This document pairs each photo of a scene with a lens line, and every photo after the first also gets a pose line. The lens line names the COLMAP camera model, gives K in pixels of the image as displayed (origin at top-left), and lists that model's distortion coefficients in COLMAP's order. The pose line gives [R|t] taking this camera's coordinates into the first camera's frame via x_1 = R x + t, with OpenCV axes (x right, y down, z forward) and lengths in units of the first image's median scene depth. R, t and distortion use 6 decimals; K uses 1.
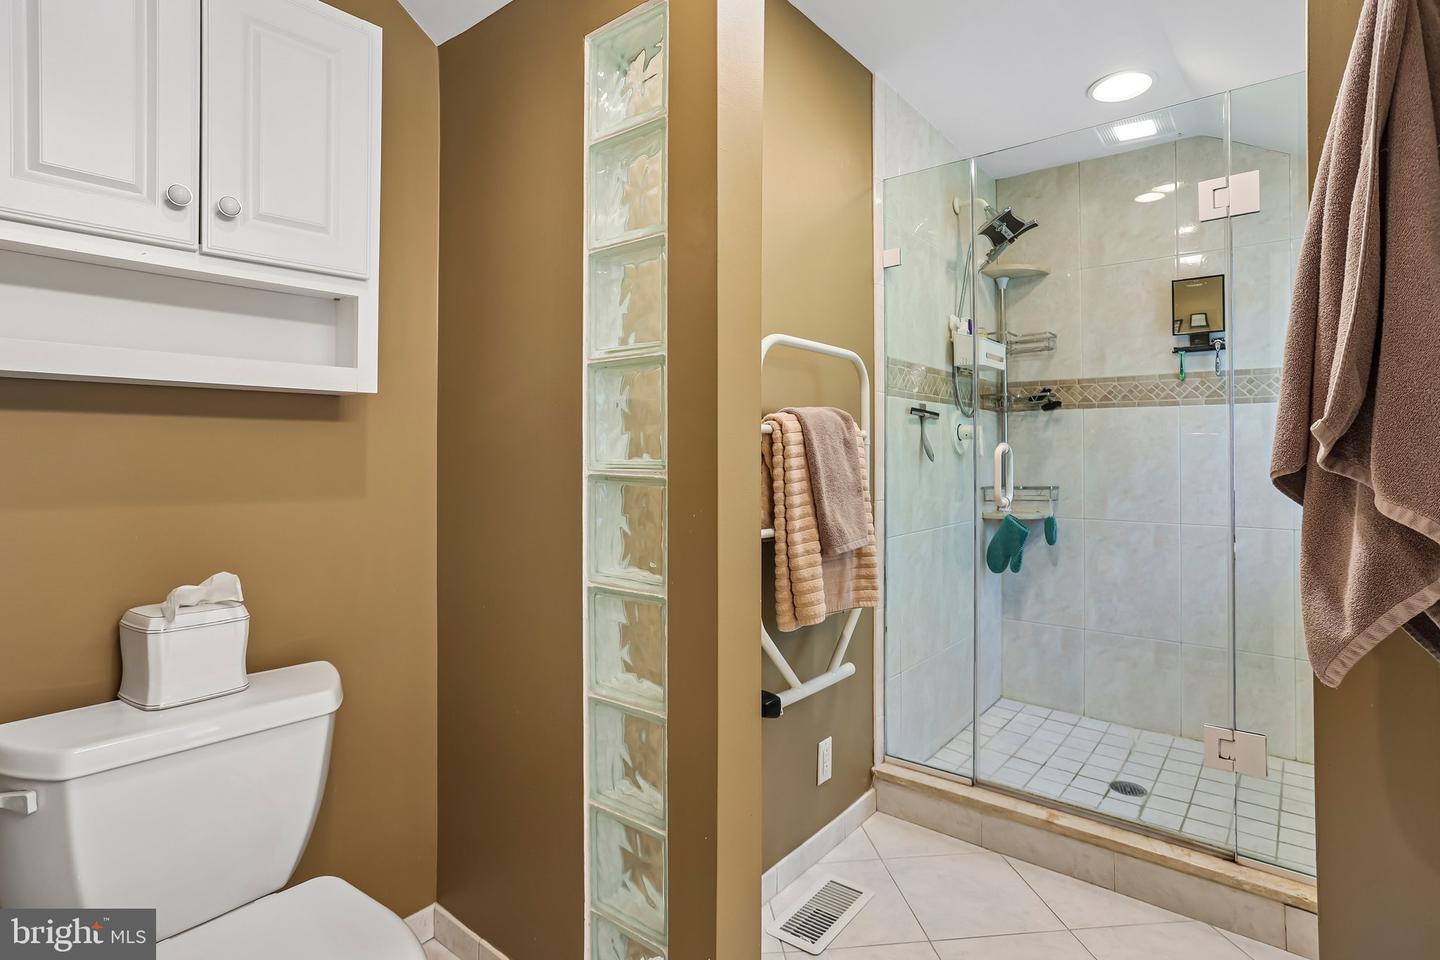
lens RADIAL K [[741.9, 0, 718.8], [0, 741.9, 443.9], [0, 0, 1]] dist [-0.003281, 0.018572]
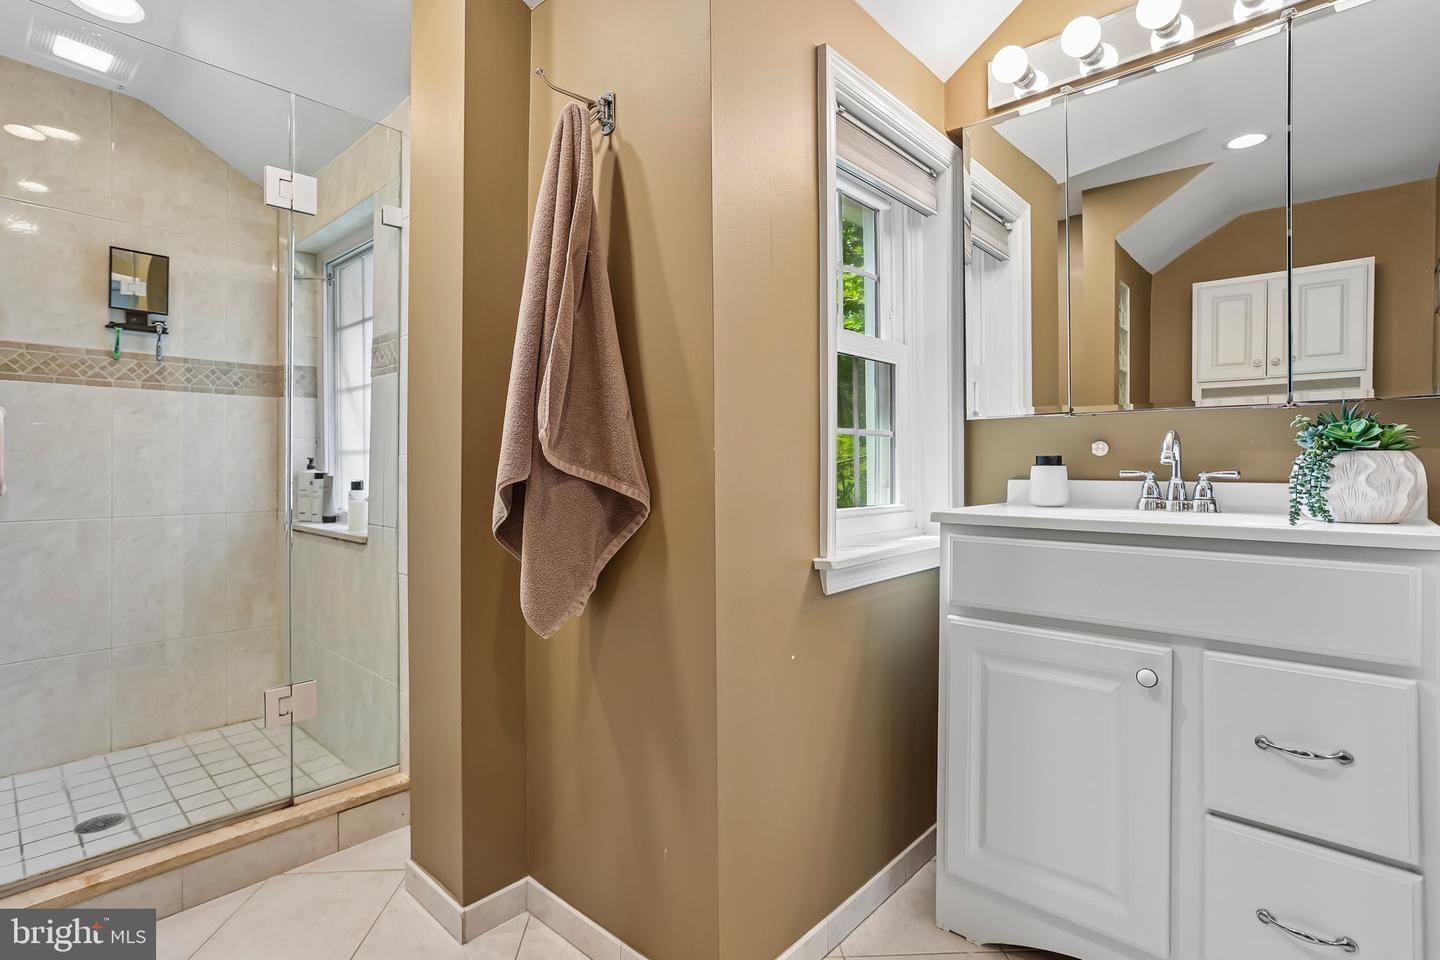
lens RADIAL K [[730.2, 0, 715.2], [0, 730.2, 465.7], [0, 0, 1]] dist [-0.055501, 0.046732]
pose [[0.079013, 0.001901, 0.996872, -0.202101], [-0.008440, 0.999964, -0.001238, 0.040843], [-0.996838, -0.008316, 0.079027, 0.206092]]
